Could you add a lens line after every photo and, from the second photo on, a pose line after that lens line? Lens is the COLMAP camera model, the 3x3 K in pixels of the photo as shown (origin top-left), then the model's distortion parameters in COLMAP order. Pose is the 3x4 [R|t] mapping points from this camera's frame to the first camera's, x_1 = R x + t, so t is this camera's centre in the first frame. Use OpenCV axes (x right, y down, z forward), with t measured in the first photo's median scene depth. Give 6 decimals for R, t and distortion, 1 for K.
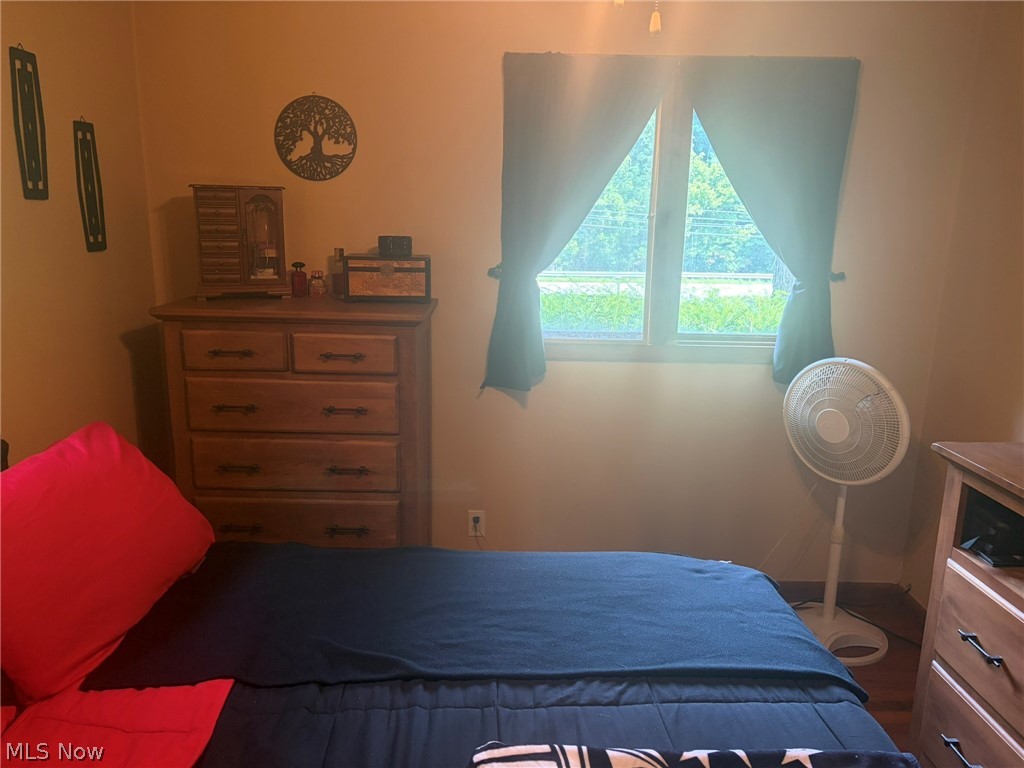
lens RADIAL K [[771.6, 0, 511.8], [0, 771.6, 391.4], [0, 0, 1]] dist [0.058609, -0.063170]
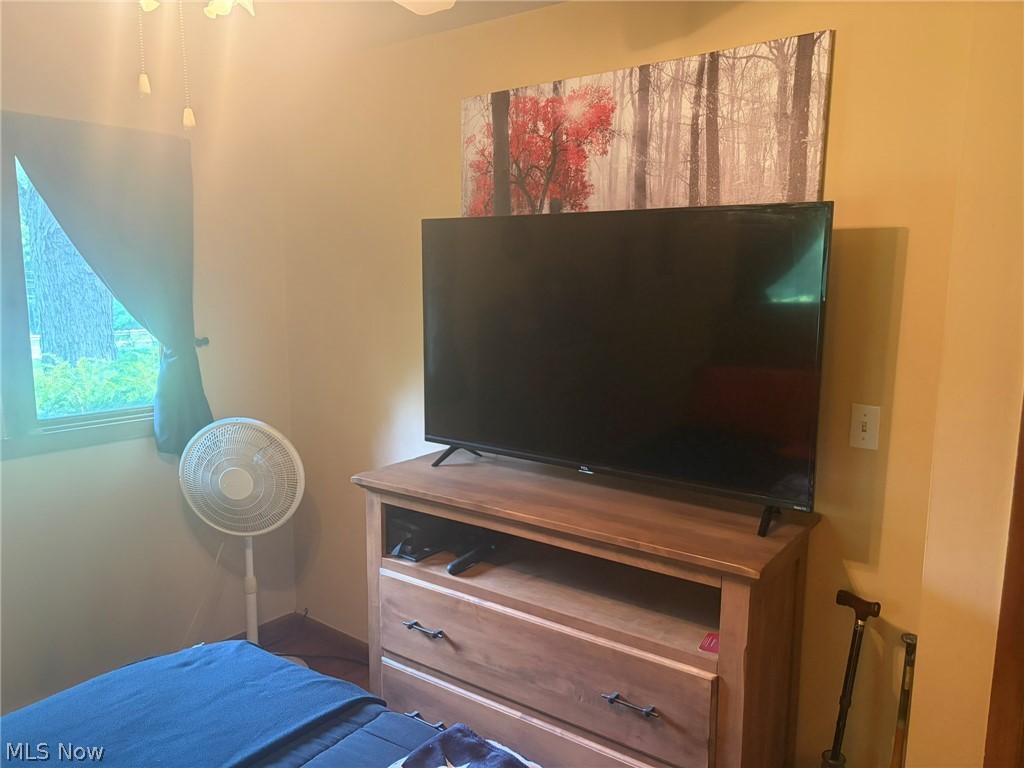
lens RADIAL K [[778.0, 0, 510.7], [0, 778.0, 392.9], [0, 0, 1]] dist [0.041584, -0.048659]
pose [[0.615192, -0.134284, 0.776857, -0.164058], [0.185264, 0.982417, 0.023106, -0.031866], [-0.766300, 0.129709, 0.629253, 0.043304]]
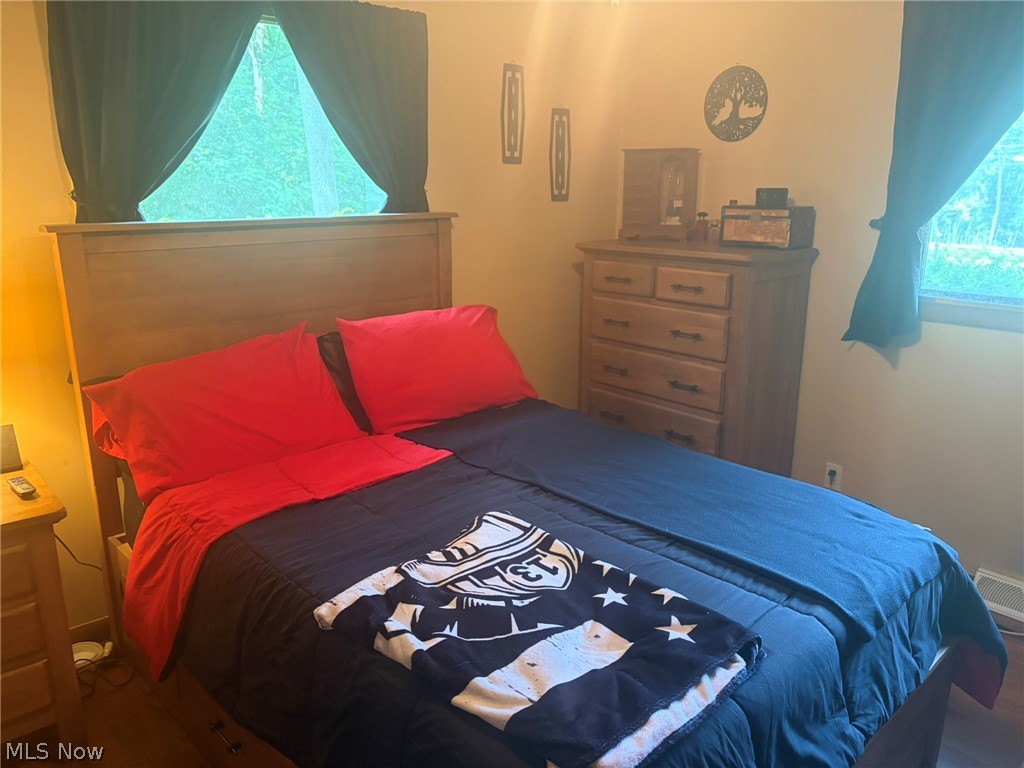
lens RADIAL K [[771.6, 0, 511.8], [0, 771.6, 391.4], [0, 0, 1]] dist [0.058609, -0.063170]
pose [[0.657899, 0.177119, -0.731982, 0.499158], [-0.161984, 0.982482, 0.092144, 0.044390], [0.735479, 0.057948, 0.675065, 0.002745]]
